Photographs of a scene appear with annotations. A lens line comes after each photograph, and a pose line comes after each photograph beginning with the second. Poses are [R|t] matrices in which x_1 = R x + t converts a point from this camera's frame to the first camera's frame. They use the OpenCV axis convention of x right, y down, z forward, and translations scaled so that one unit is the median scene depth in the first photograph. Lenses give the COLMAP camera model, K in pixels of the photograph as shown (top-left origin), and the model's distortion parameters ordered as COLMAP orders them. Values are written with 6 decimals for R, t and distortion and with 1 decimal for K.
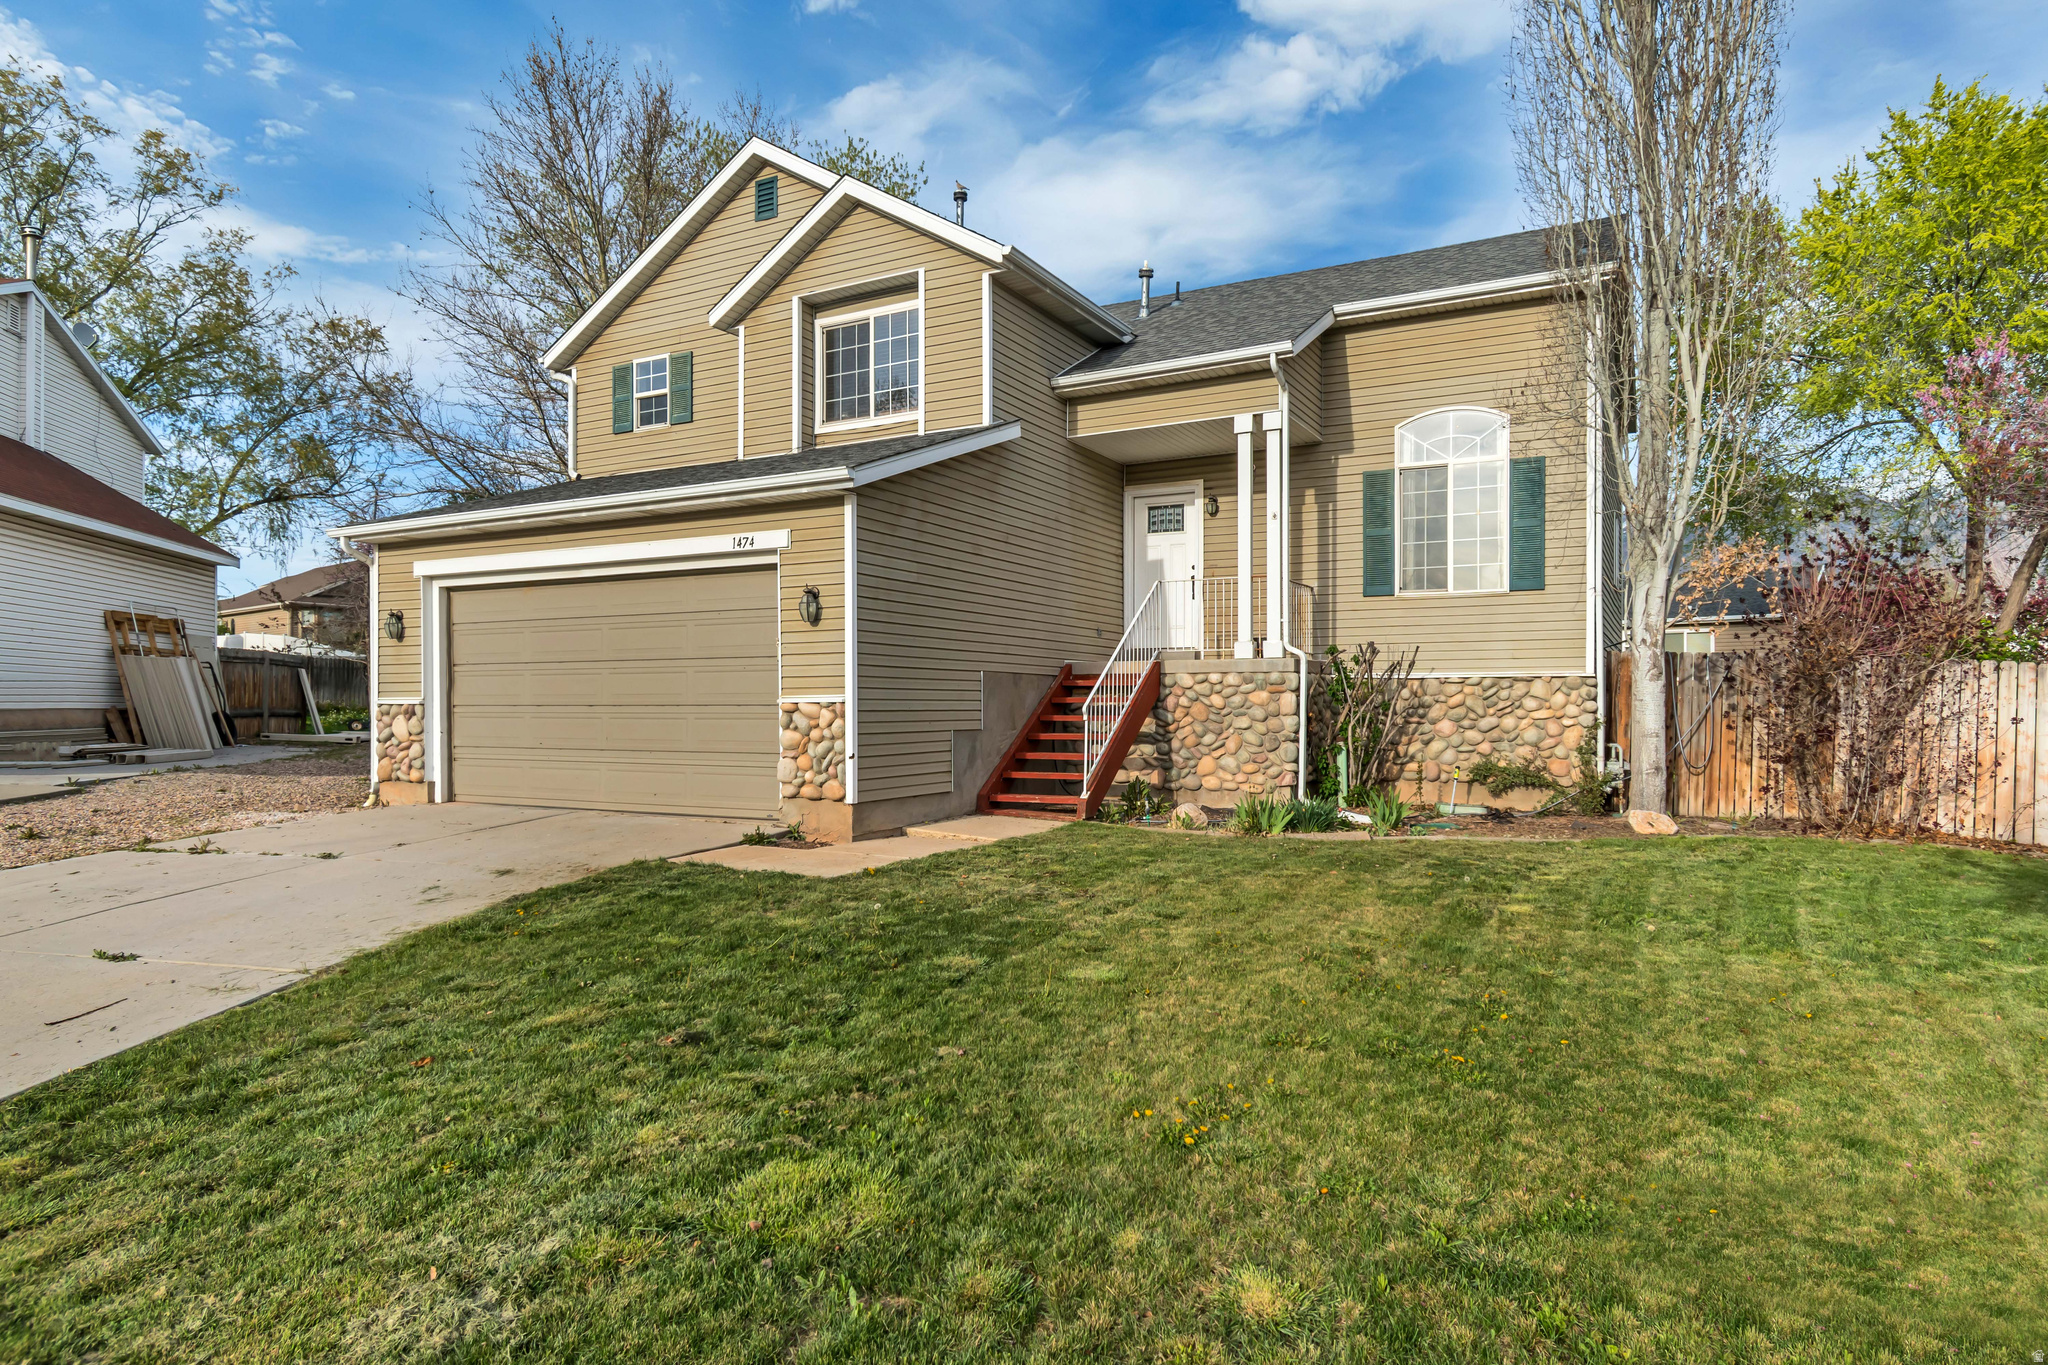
lens RADIAL K [[1195.0, 0, 1024.8], [0, 1195.0, 702.6], [0, 0, 1]] dist [0.004510, 0.000082]
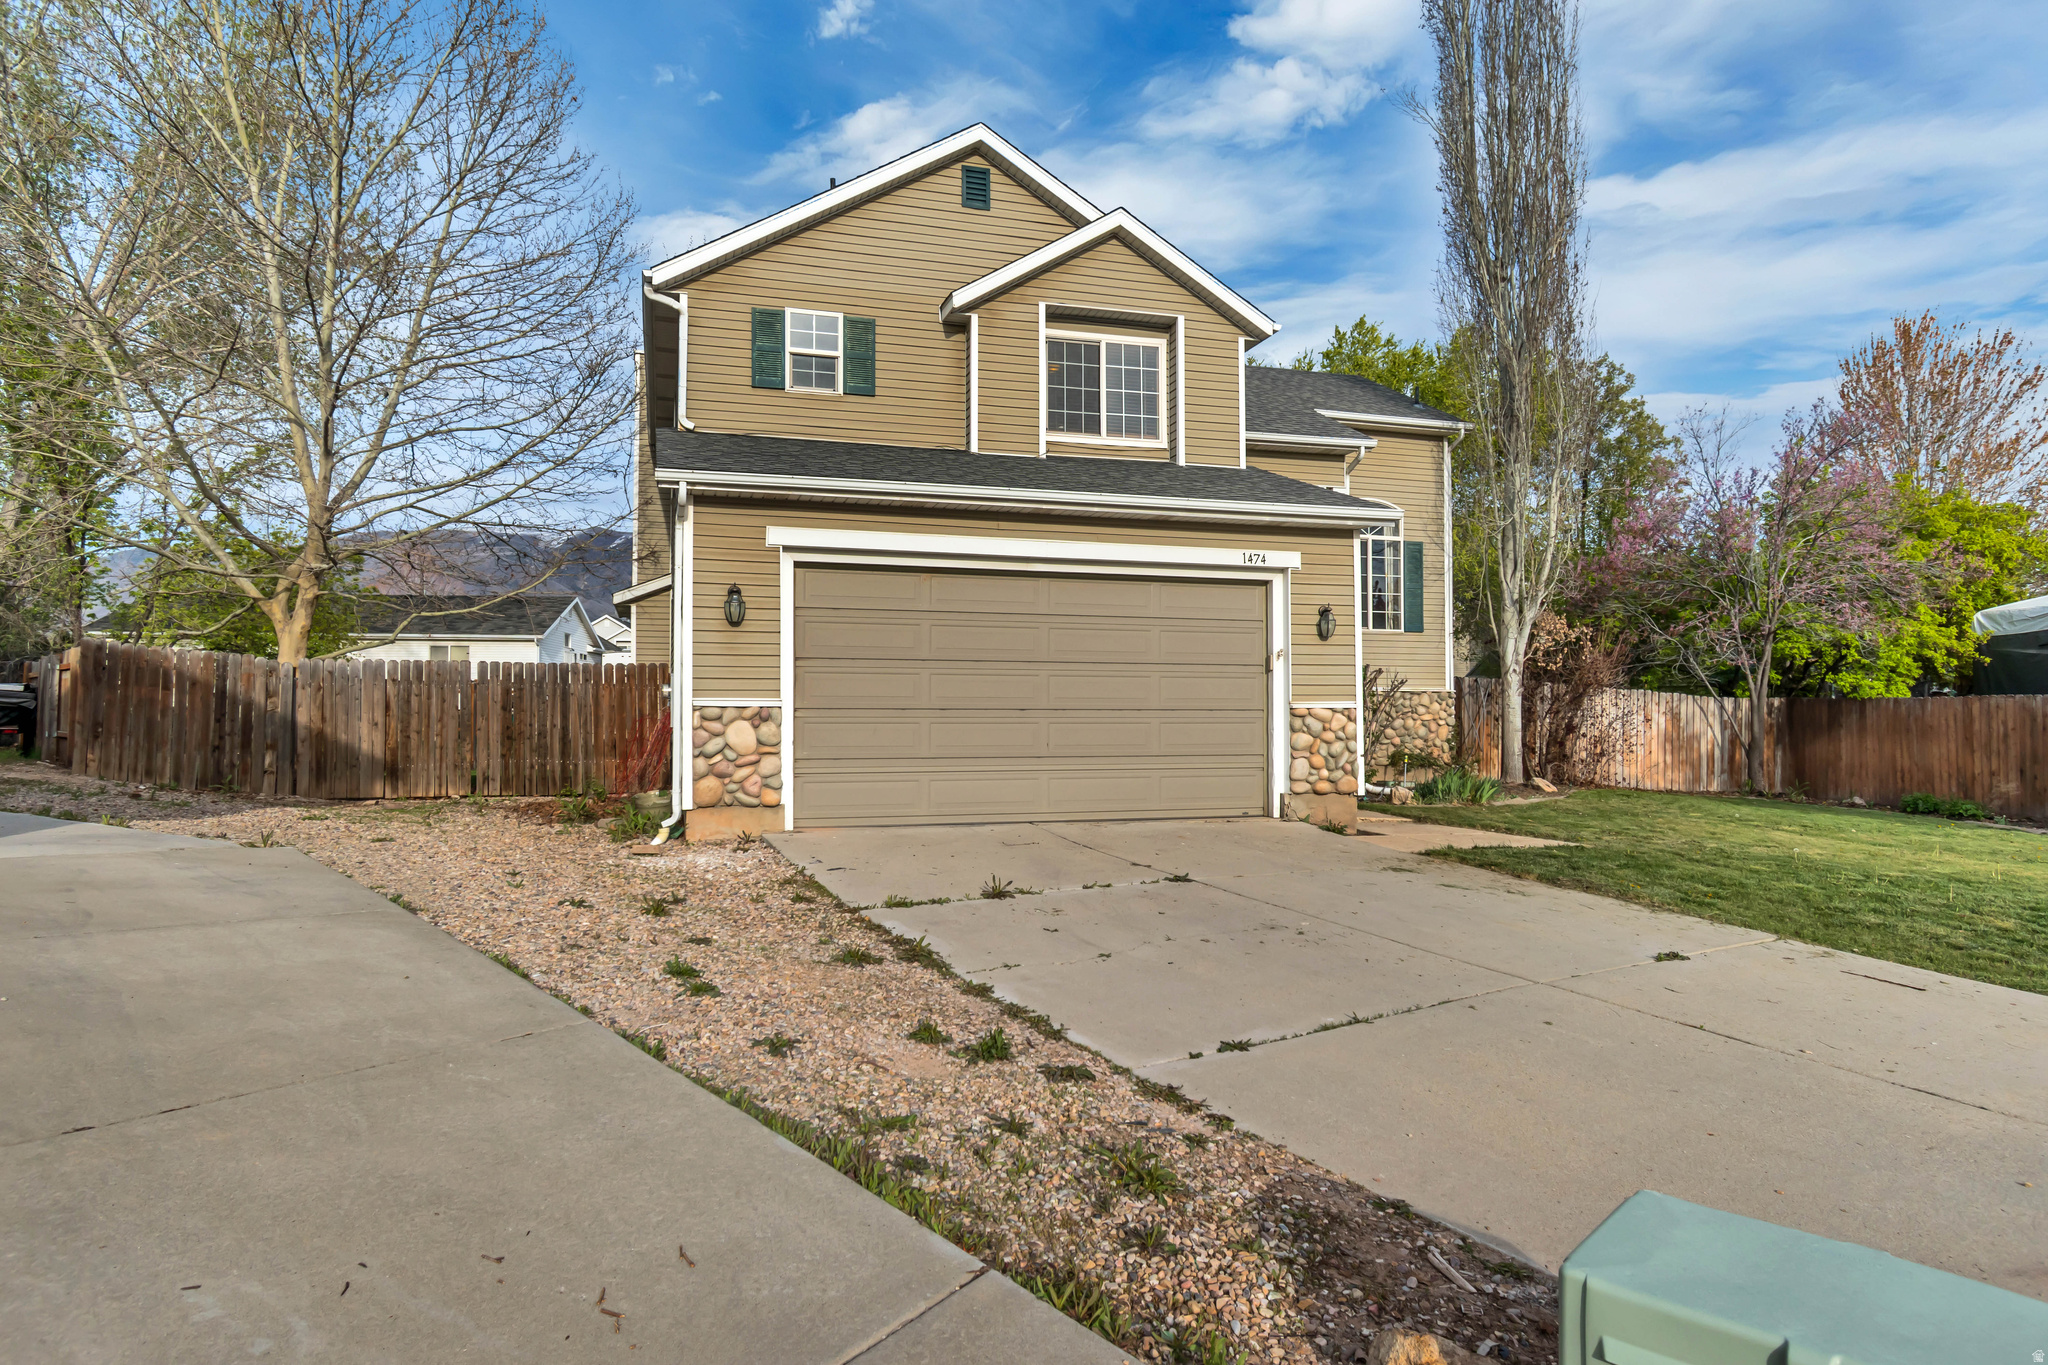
lens RADIAL K [[1167.8, 0, 1023.6], [0, 1167.8, 678.9], [0, 0, 1]] dist [-0.004009, -0.000069]
pose [[0.704068, 0.021229, 0.709815, -0.922885], [-0.005144, 0.999679, -0.024796, 0.000742], [-0.710114, 0.013807, 0.703951, 0.337404]]
